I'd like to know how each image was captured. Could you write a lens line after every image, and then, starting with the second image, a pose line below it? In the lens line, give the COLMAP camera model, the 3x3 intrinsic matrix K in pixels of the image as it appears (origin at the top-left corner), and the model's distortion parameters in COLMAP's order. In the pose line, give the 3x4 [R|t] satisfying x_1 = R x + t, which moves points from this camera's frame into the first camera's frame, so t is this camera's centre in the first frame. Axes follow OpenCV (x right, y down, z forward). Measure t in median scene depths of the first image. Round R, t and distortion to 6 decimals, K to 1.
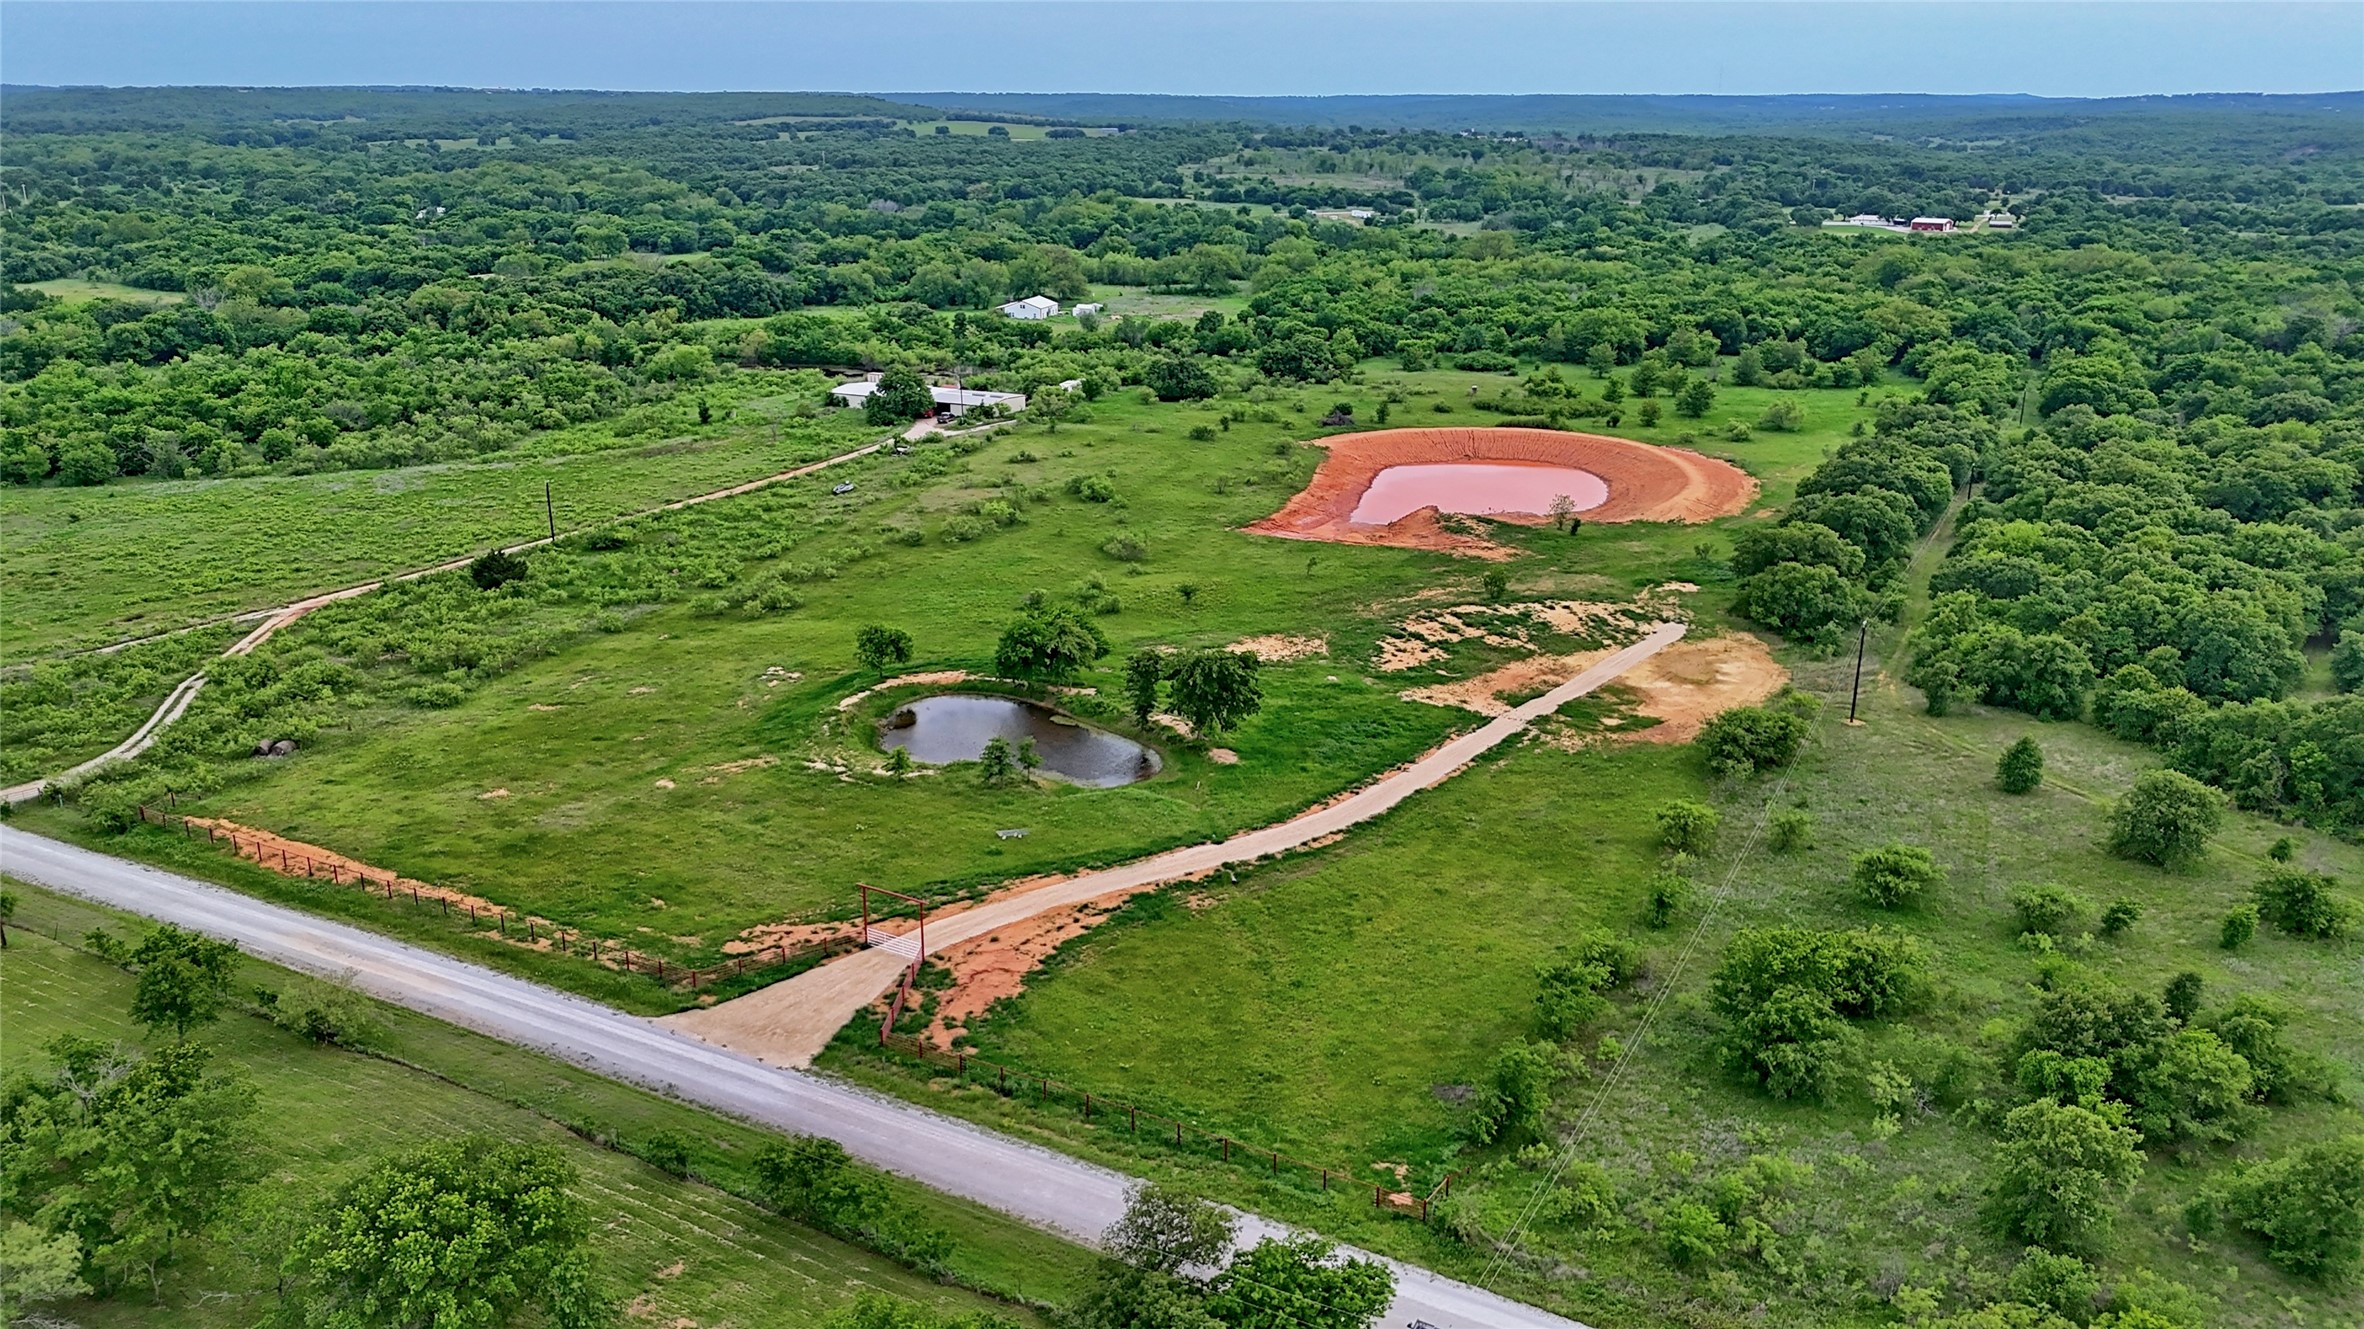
lens RADIAL K [[1726.9, 0, 1183.6], [0, 1726.9, 663.2], [0, 0, 1]] dist [-0.001156, -0.005352]
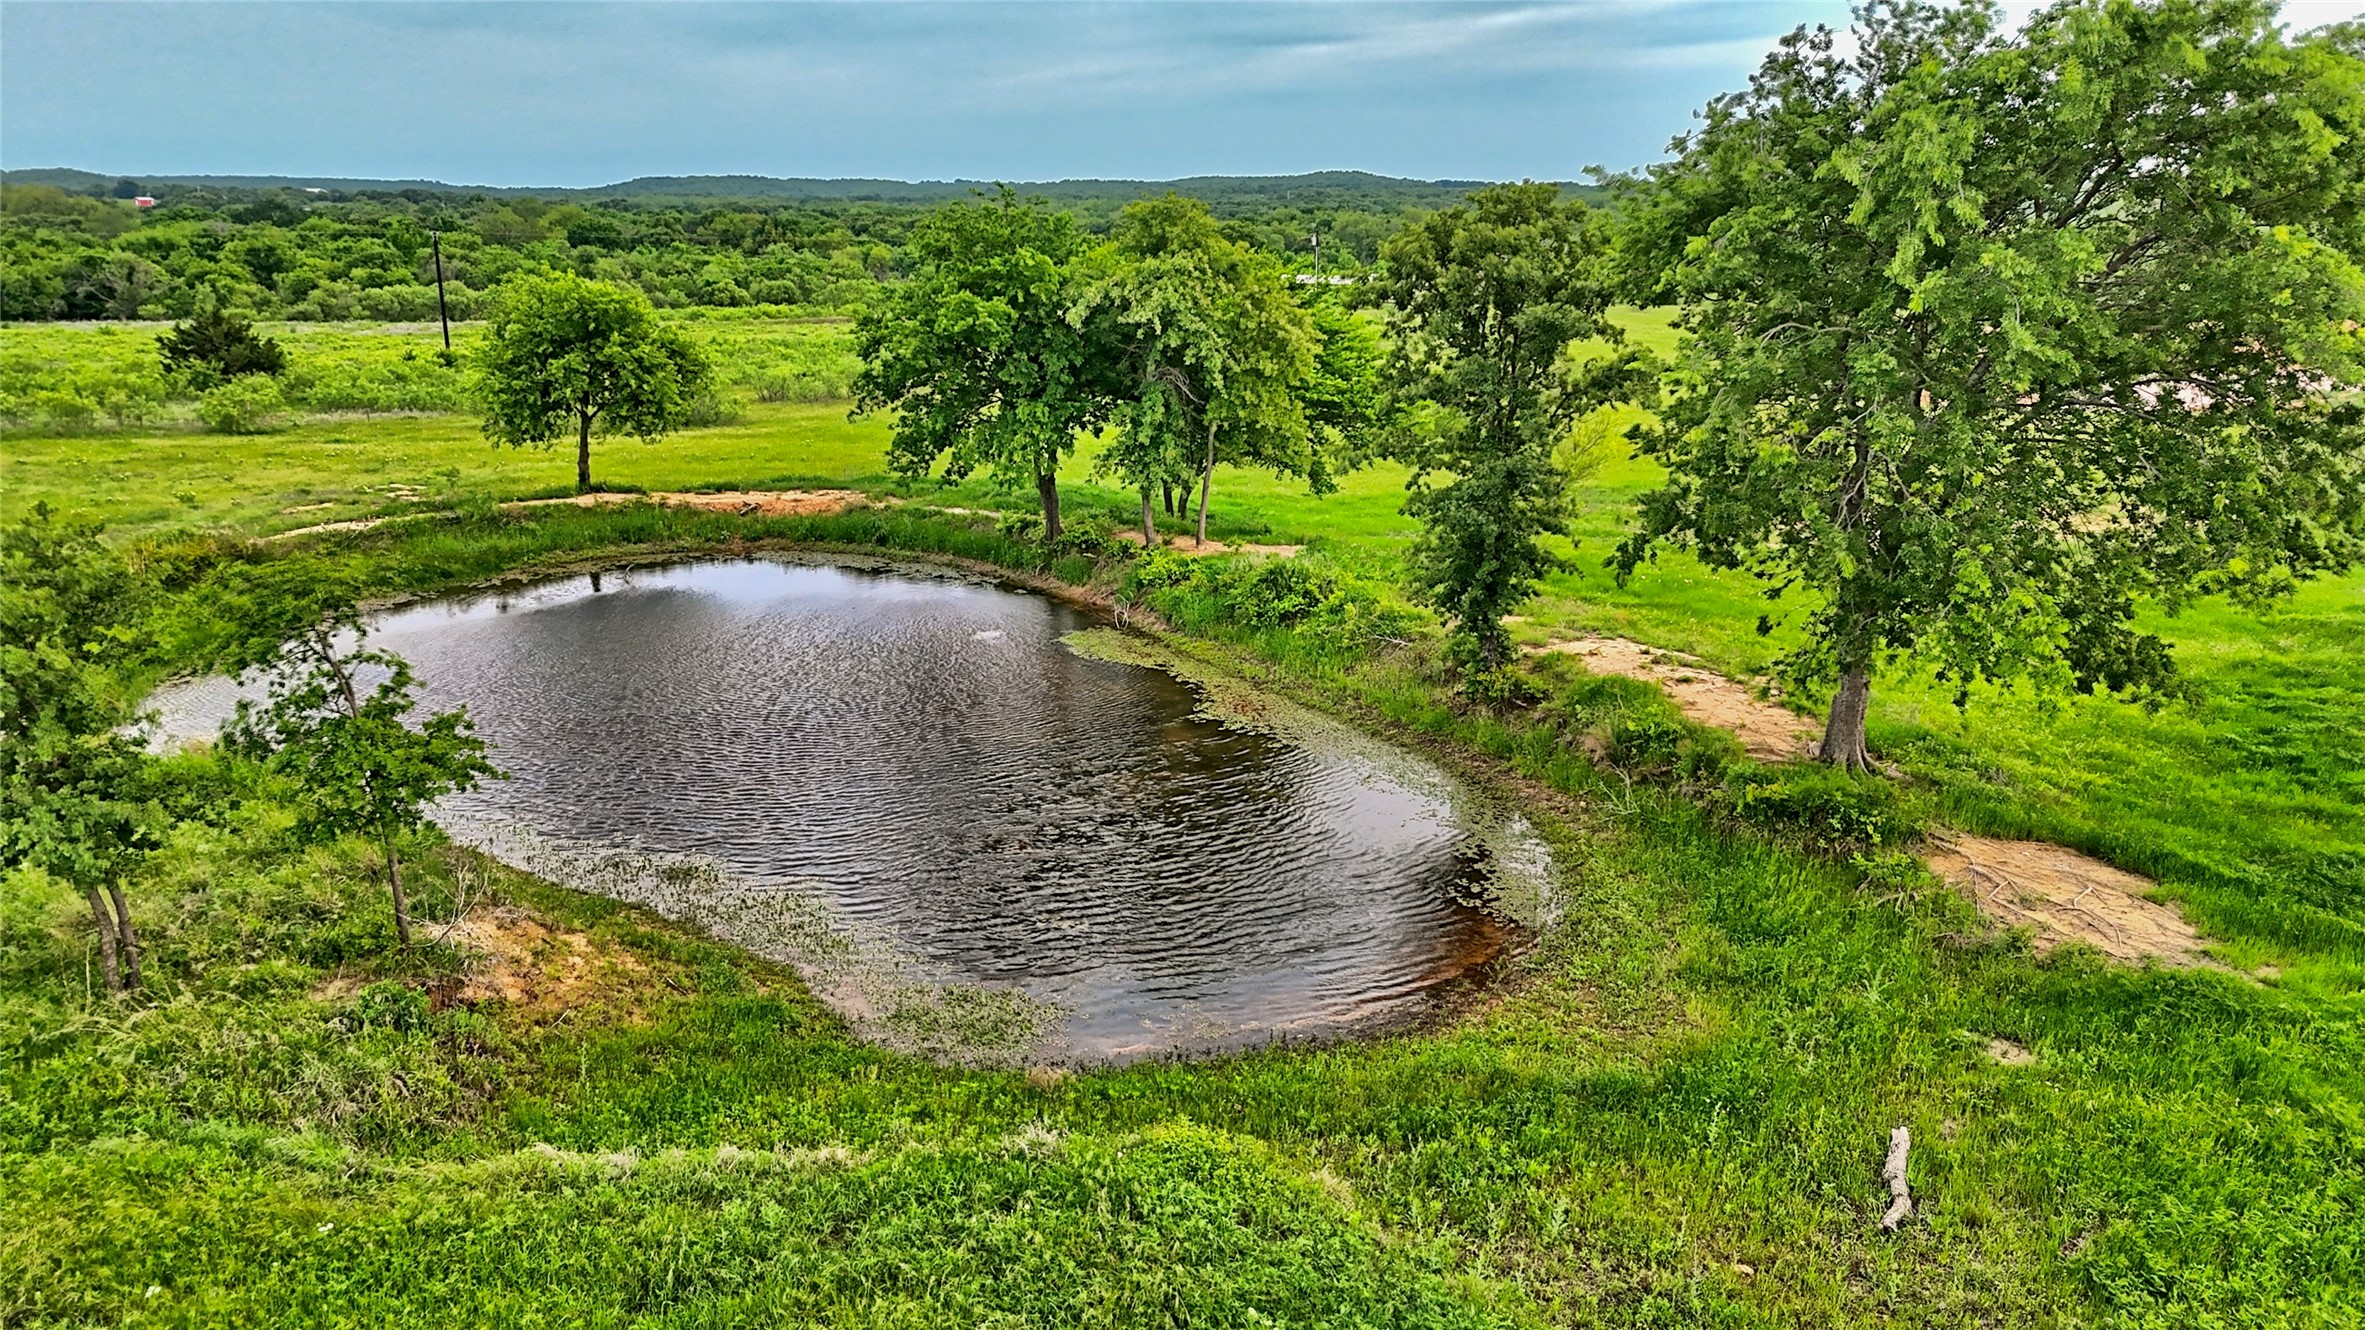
lens RADIAL K [[1727.6, 0, 1190.0], [0, 1727.6, 679.7], [0, 0, 1]] dist [-0.001156, -0.005352]
pose [[0.963823, 0.066908, -0.258009, -0.006402], [-0.079981, 0.995973, -0.040497, 0.046188], [0.254260, 0.059668, 0.965293, 0.825715]]
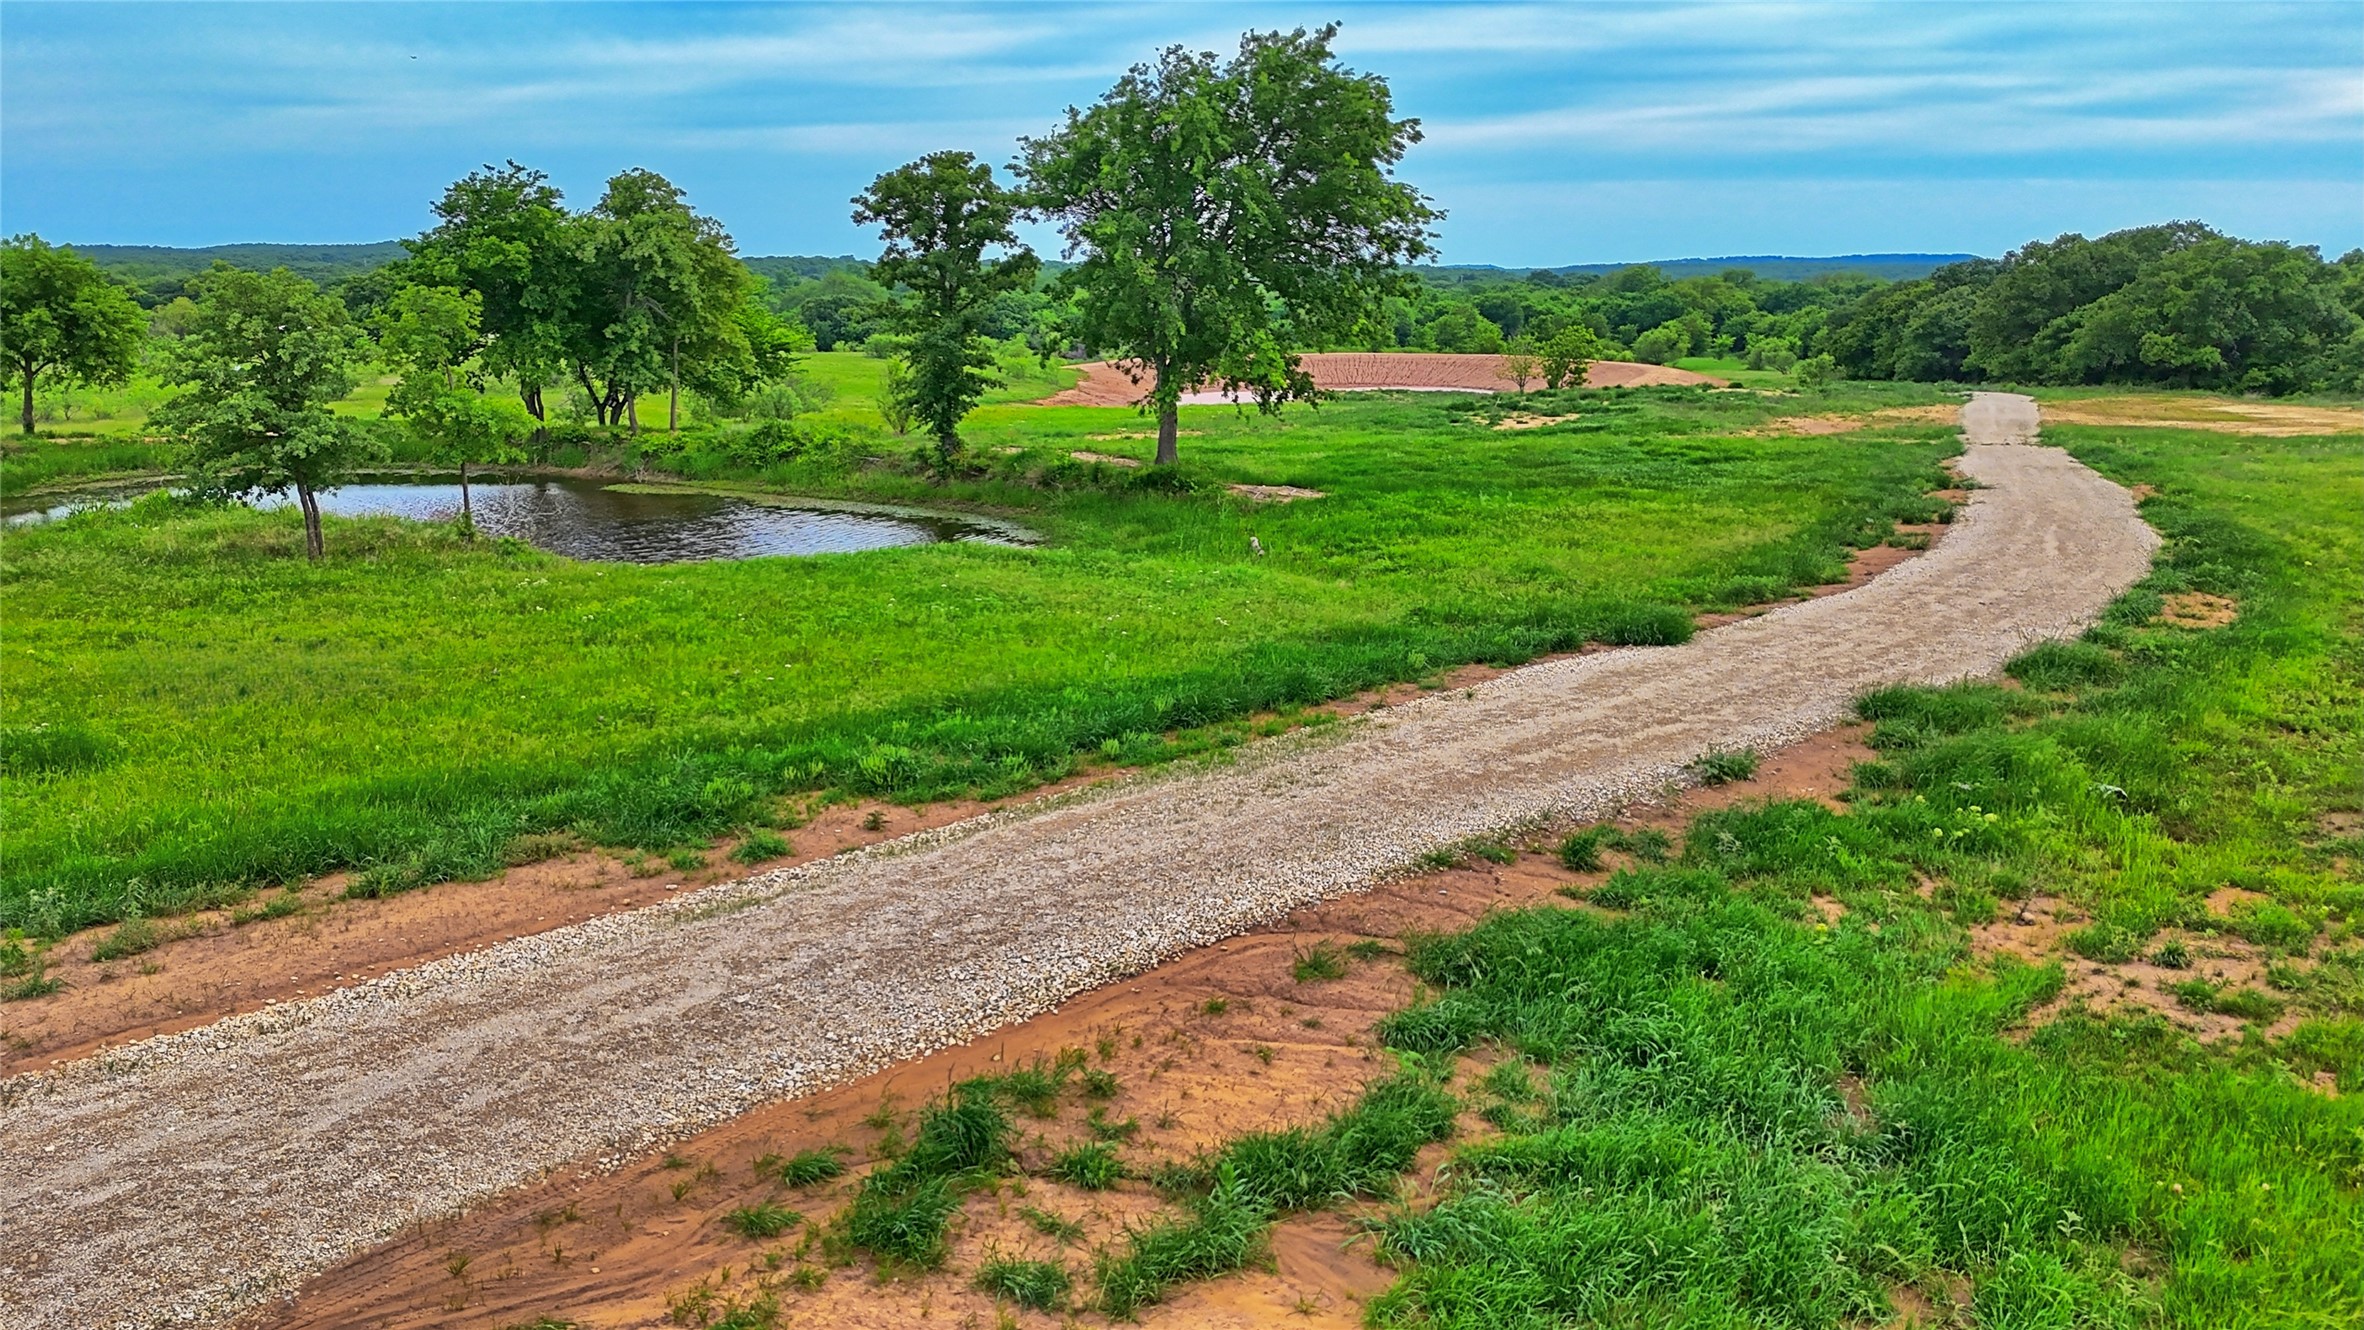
lens RADIAL K [[1726.9, 0, 1186.9], [0, 1726.9, 653.6], [0, 0, 1]] dist [-0.001156, -0.005352]
pose [[0.981383, -0.043939, 0.186969, -0.038993], [0.059630, 0.995078, -0.079144, 0.092440], [-0.182571, 0.088820, 0.979172, 0.723482]]
